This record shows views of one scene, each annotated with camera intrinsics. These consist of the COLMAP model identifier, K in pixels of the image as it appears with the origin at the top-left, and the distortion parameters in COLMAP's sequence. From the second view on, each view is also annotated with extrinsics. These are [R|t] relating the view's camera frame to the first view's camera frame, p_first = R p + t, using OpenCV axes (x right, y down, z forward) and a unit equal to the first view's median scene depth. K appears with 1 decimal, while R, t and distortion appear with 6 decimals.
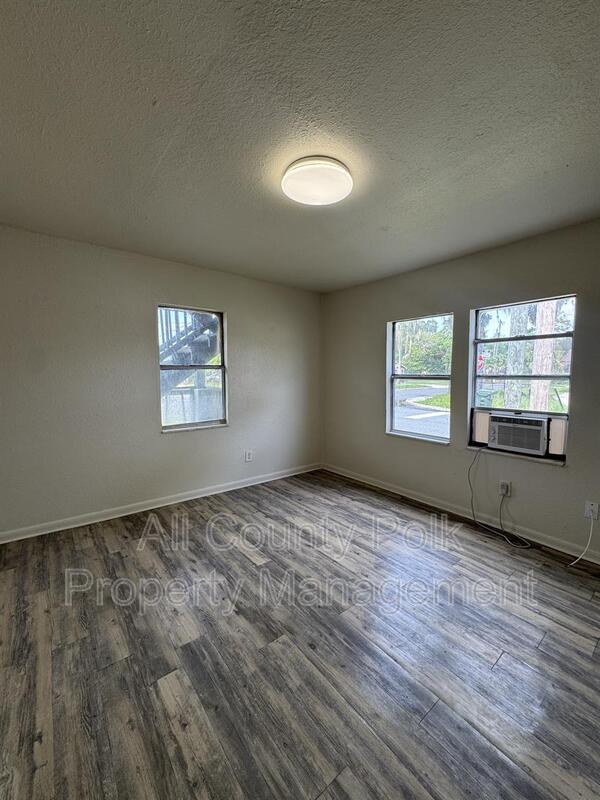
lens RADIAL K [[310.1, 0, 320.6], [0, 310.1, 399.0], [0, 0, 1]] dist [-0.002031, 0.000020]
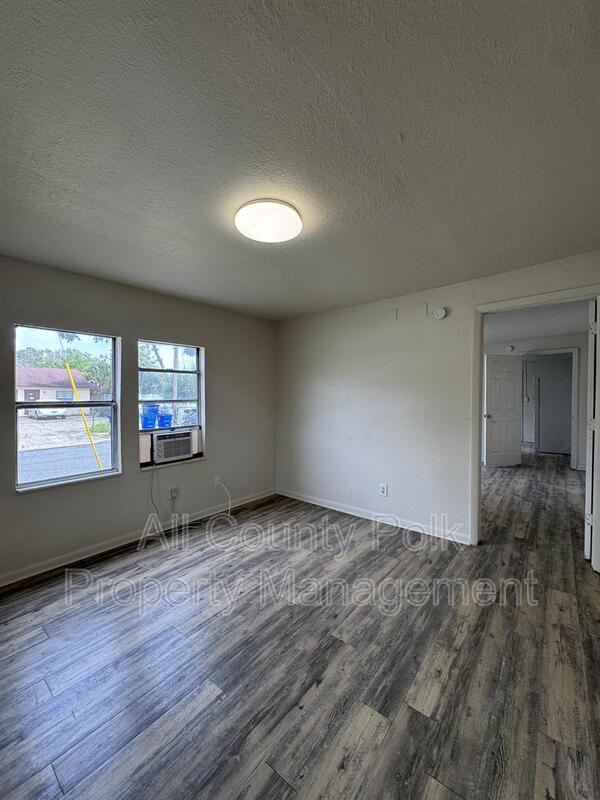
lens RADIAL K [[299.0, 0, 287.2], [0, 299.0, 399.1], [0, 0, 1]] dist [-0.001941, -0.000139]
pose [[-0.109484, -0.008581, 0.993952, -0.673316], [0.089377, 0.995827, 0.018442, -0.064845], [-0.989962, 0.090855, -0.108260, 0.699096]]
